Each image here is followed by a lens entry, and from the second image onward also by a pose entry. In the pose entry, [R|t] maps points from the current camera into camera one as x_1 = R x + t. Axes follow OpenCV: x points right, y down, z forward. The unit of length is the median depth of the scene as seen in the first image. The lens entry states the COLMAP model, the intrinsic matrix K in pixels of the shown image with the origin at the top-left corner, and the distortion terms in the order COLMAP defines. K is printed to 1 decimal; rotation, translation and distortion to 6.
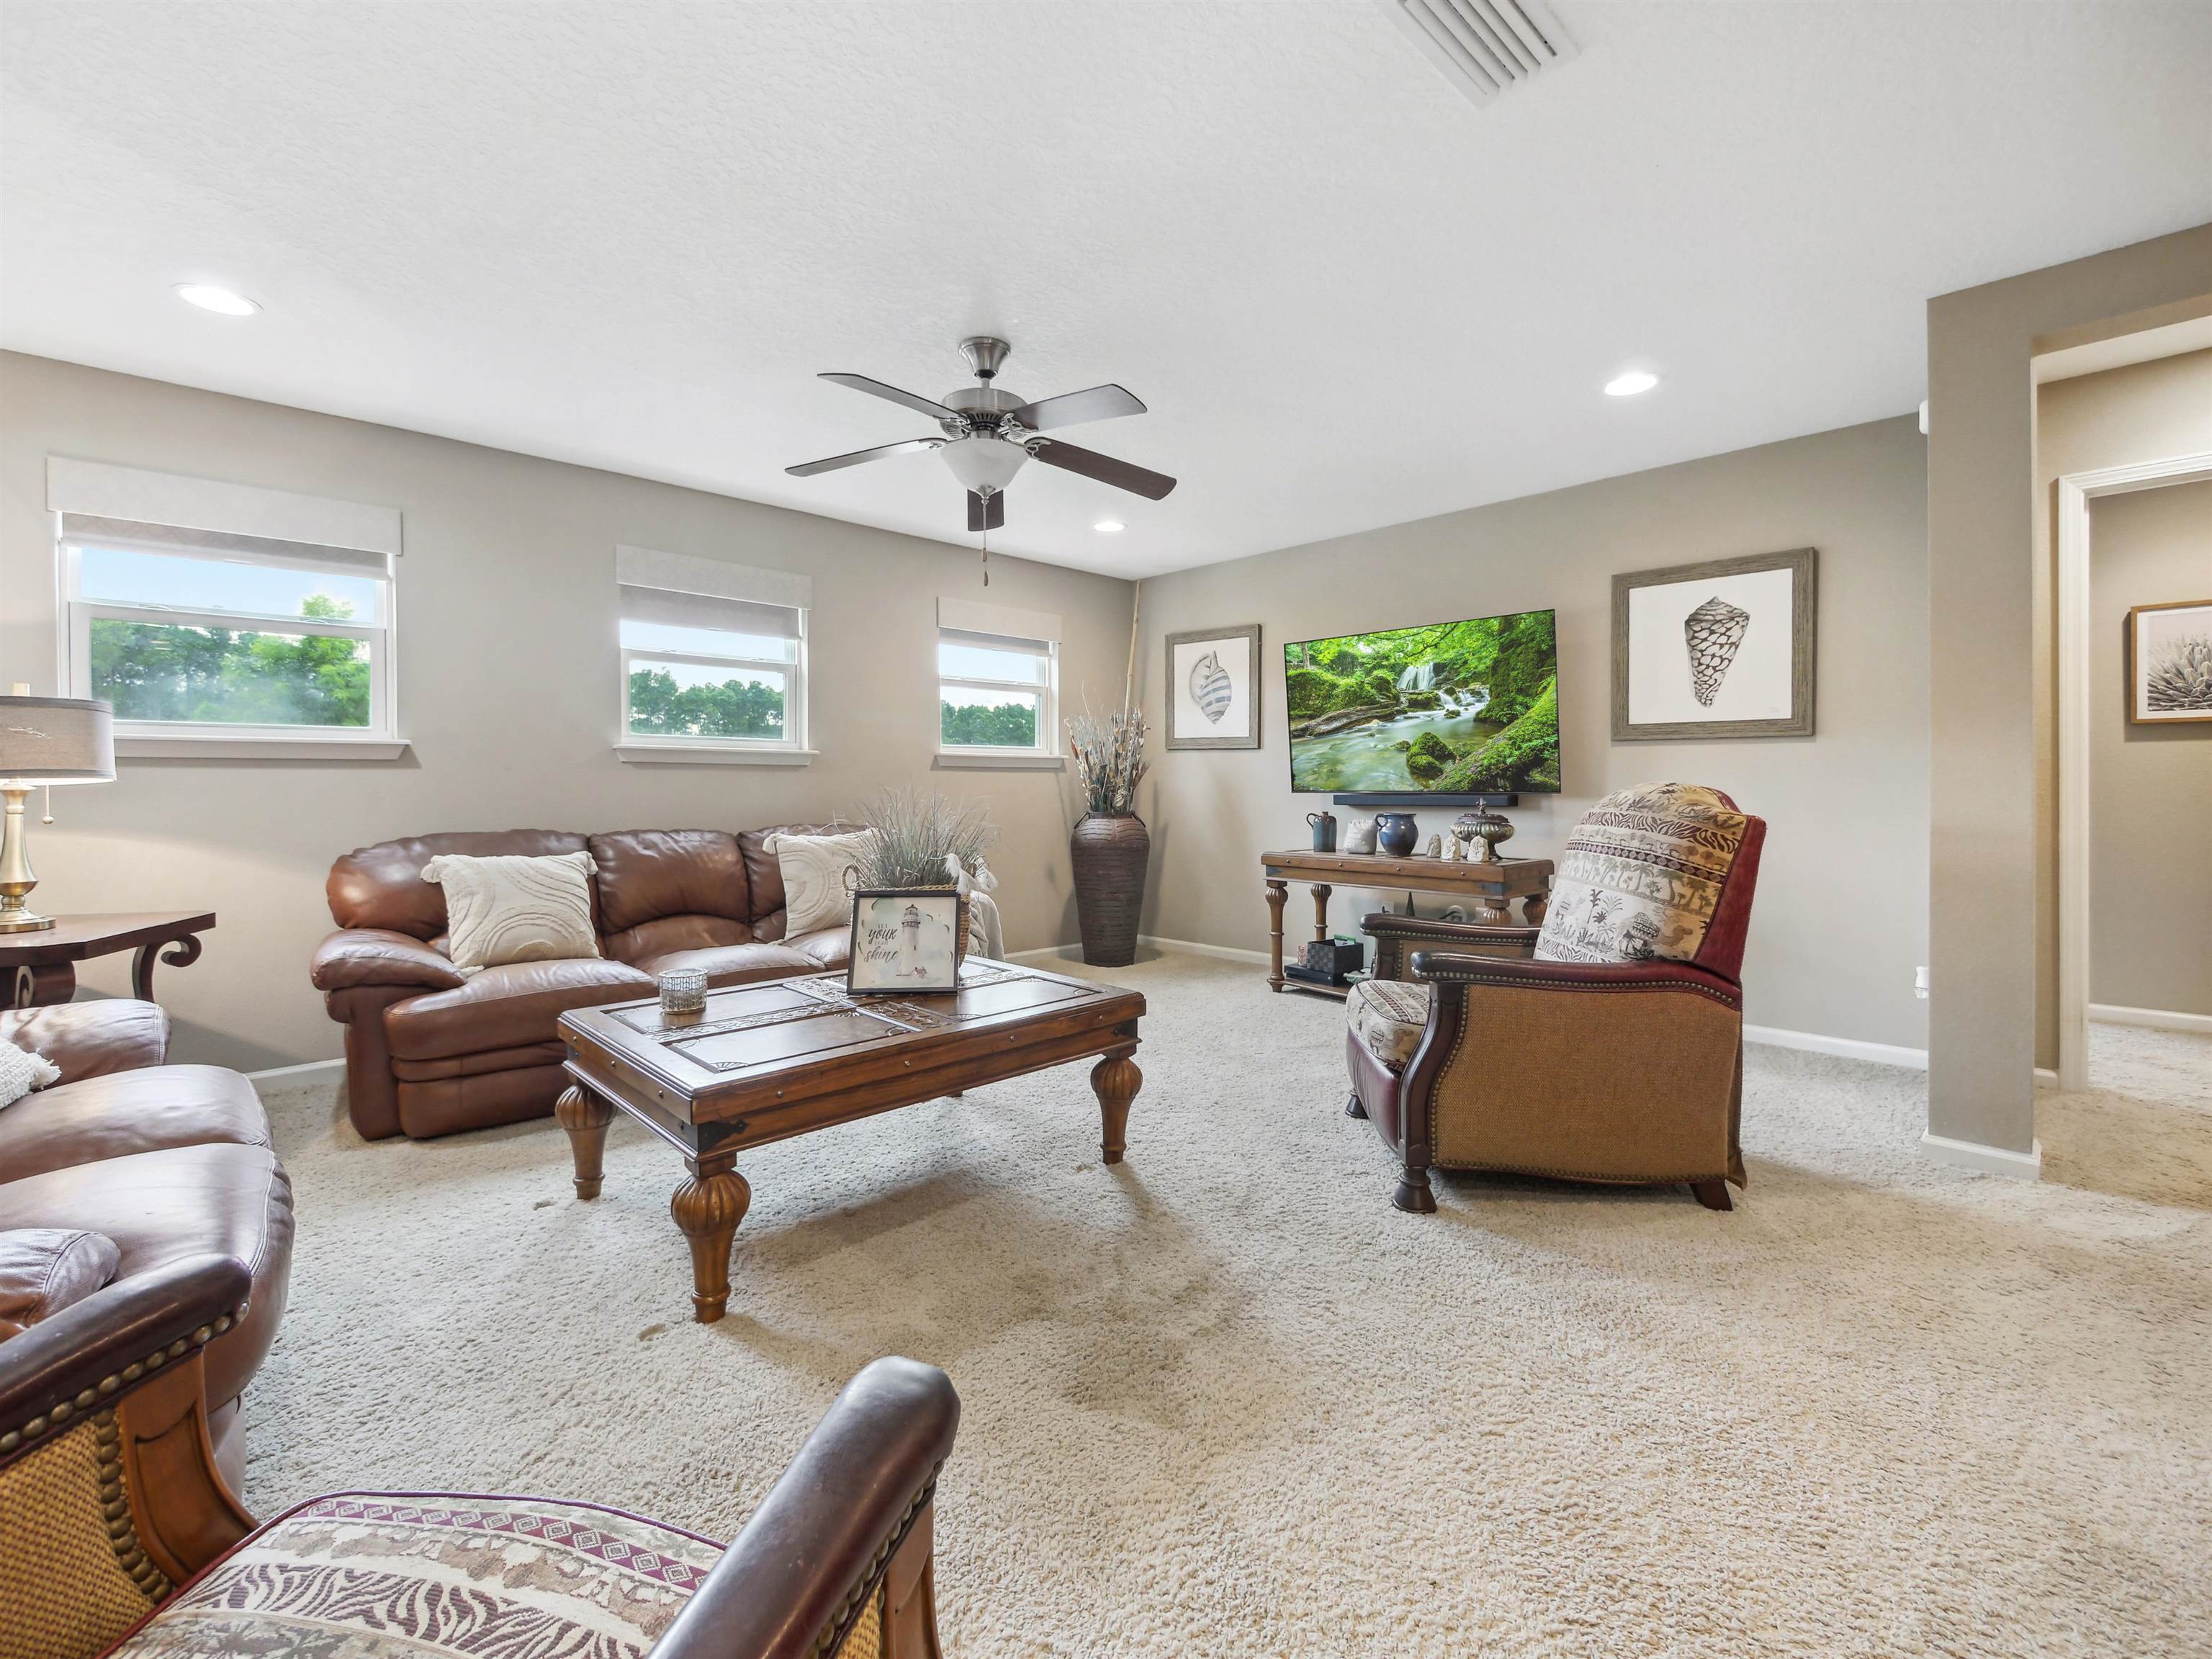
lens RADIAL K [[941.5, 0, 1102.8], [0, 941.5, 794.4], [0, 0, 1]] dist [0.000312, 0.000044]
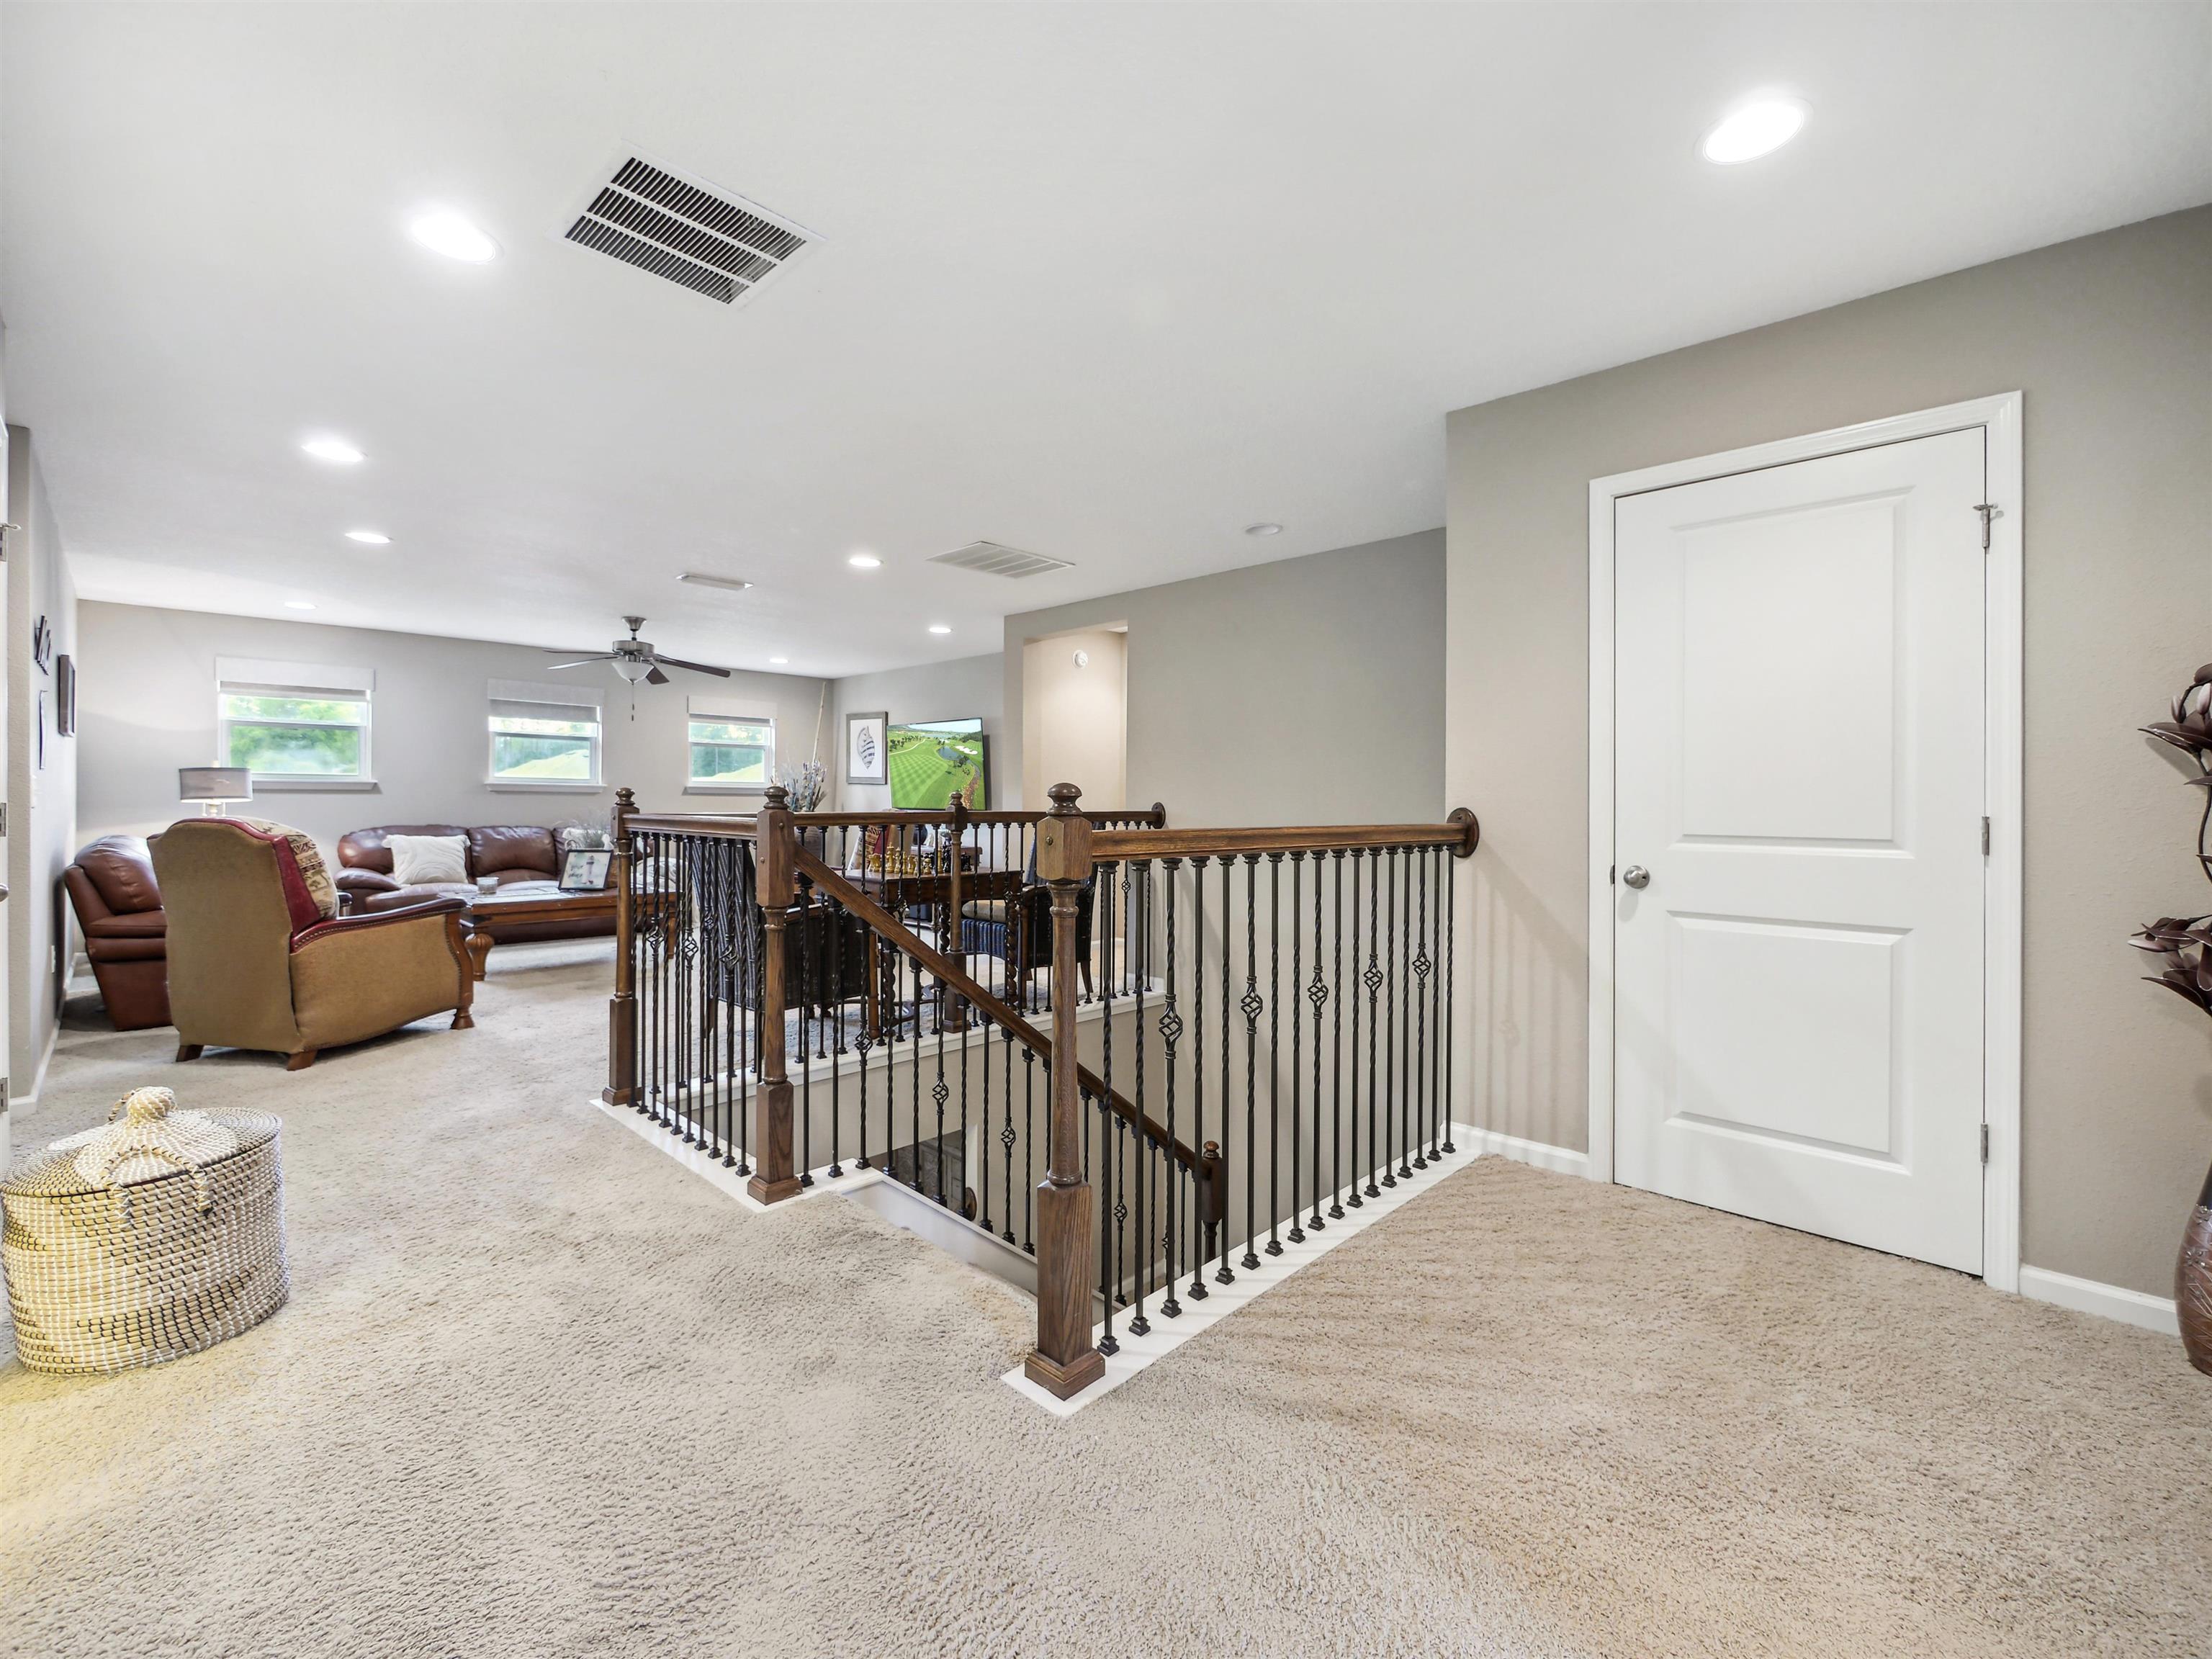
lens RADIAL K [[941.5, 0, 1102.8], [0, 941.5, 794.4], [0, 0, 1]] dist [0.000312, 0.000044]
pose [[0.999351, 0.011653, 0.034090, 0.494797], [-0.011104, 0.999806, -0.016262, -0.006764], [-0.034272, 0.015873, 0.999286, -0.704849]]
